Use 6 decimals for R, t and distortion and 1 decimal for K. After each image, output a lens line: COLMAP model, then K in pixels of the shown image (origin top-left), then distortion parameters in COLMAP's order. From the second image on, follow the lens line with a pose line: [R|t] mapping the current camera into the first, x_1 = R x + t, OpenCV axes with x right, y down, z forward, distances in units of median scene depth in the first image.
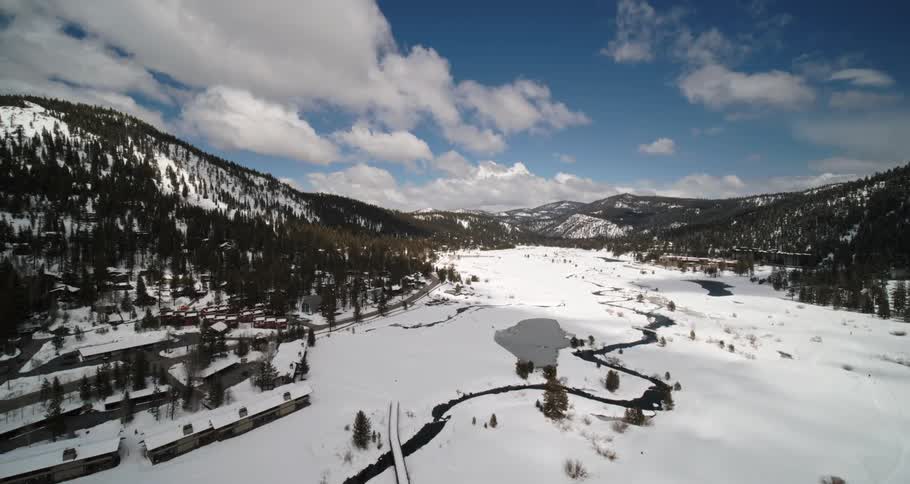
lens RADIAL K [[633.9, 0, 463.2], [0, 633.9, 244.2], [0, 0, 1]] dist [-0.096623, 0.054121]
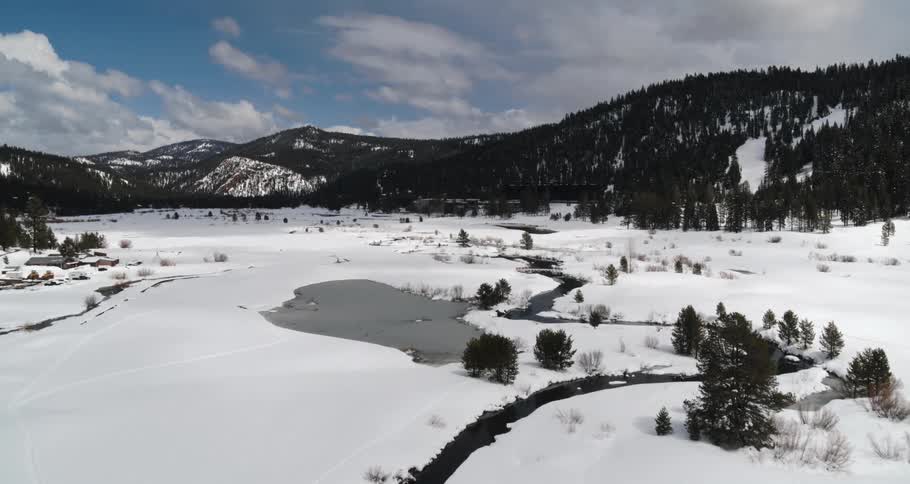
lens RADIAL K [[633.9, 0, 463.2], [0, 633.9, 244.2], [0, 0, 1]] dist [-0.096623, 0.054121]
pose [[0.694417, -0.039519, 0.718487, -0.086858], [0.132218, 0.988498, -0.073418, 0.100296], [-0.707321, 0.145980, 0.691655, 0.477212]]
